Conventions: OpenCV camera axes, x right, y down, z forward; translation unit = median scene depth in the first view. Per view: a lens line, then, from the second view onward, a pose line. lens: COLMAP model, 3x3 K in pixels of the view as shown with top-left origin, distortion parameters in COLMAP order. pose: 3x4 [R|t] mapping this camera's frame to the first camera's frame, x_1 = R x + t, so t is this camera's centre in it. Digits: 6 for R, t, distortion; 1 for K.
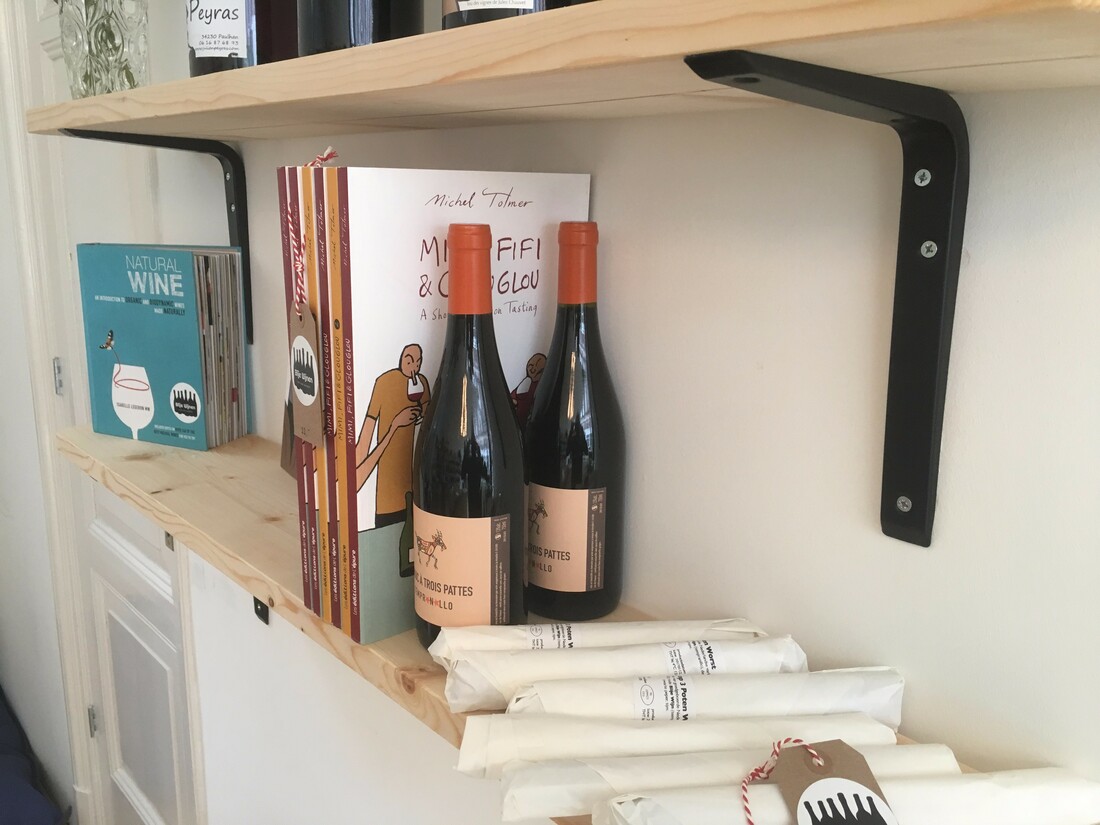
lens RADIAL K [[950.0, 0, 550.1], [0, 950.0, 413.2], [0, 0, 1]] dist [0.040527, -0.000239]
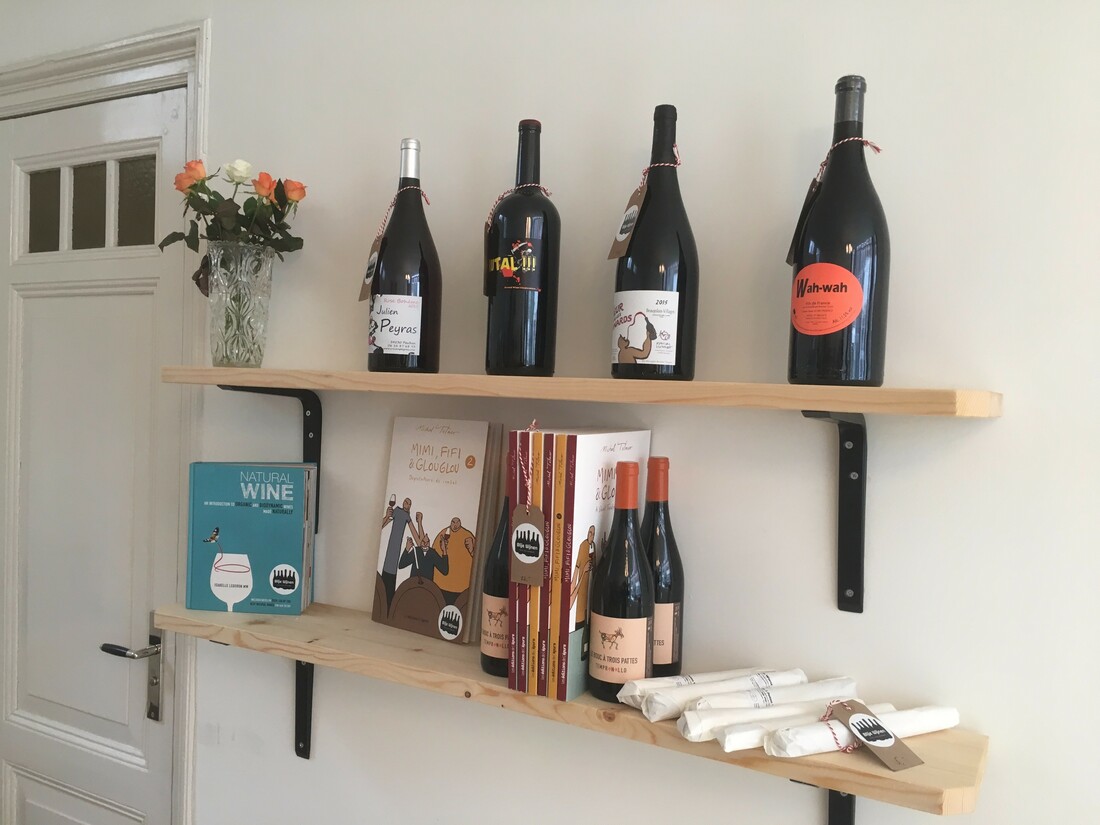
lens RADIAL K [[950.0, 0, 548.3], [0, 950.0, 410.2], [0, 0, 1]] dist [0.040527, -0.000239]
pose [[0.945614, 0.006098, 0.325234, -0.769358], [0.056920, 0.981297, -0.183894, 0.038569], [-0.320273, 0.192405, 0.927581, -0.672273]]
